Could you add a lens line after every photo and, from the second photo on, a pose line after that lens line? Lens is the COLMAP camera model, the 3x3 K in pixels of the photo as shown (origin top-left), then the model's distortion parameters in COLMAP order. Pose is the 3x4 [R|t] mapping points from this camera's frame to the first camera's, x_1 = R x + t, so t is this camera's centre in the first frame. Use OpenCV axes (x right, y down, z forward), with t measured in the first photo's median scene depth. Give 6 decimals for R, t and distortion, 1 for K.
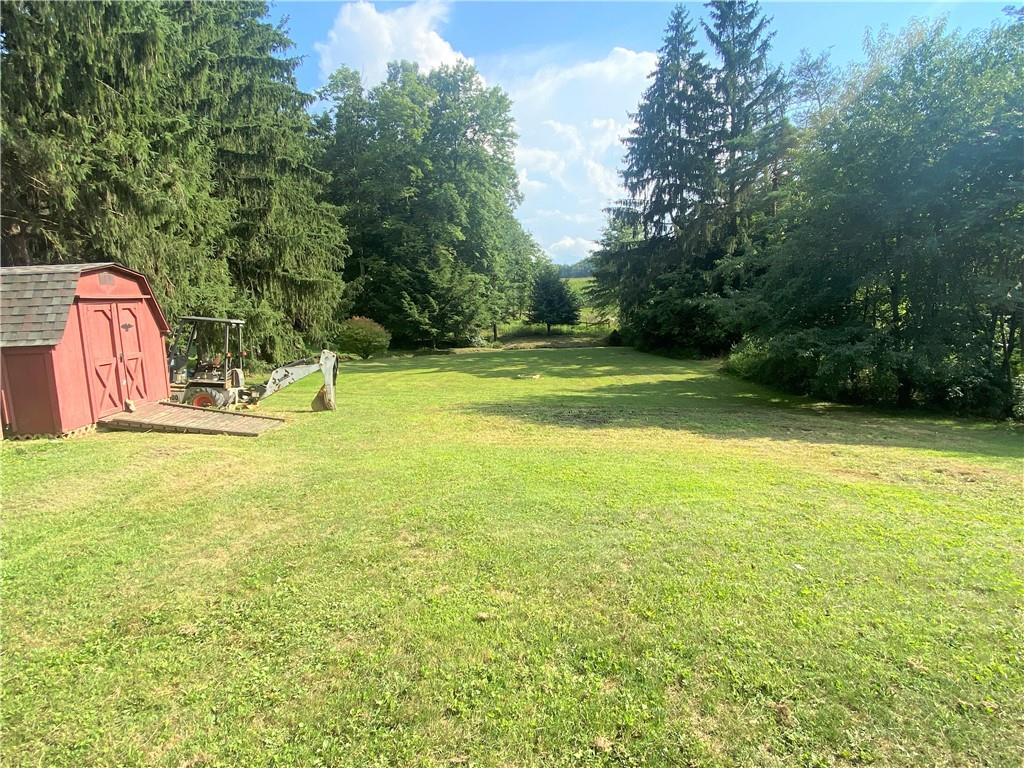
lens RADIAL K [[538.1, 0, 512.0], [0, 538.1, 384.0], [0, 0, 1]] dist [0.064090, -0.093126]
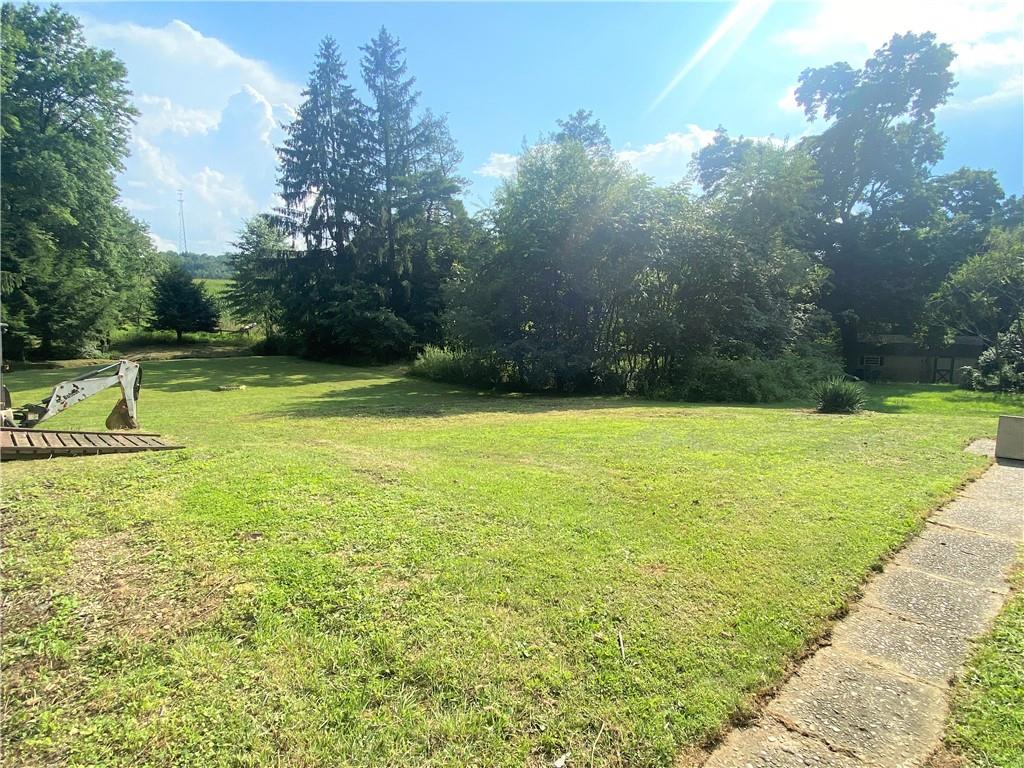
lens RADIAL K [[540.5, 0, 512.0], [0, 540.5, 384.0], [0, 0, 1]] dist [0.030686, -0.045658]
pose [[0.750532, -0.045606, 0.659258, -0.148513], [0.057441, 0.998342, 0.003670, 0.002777], [-0.658333, 0.035114, 0.751908, -0.017434]]
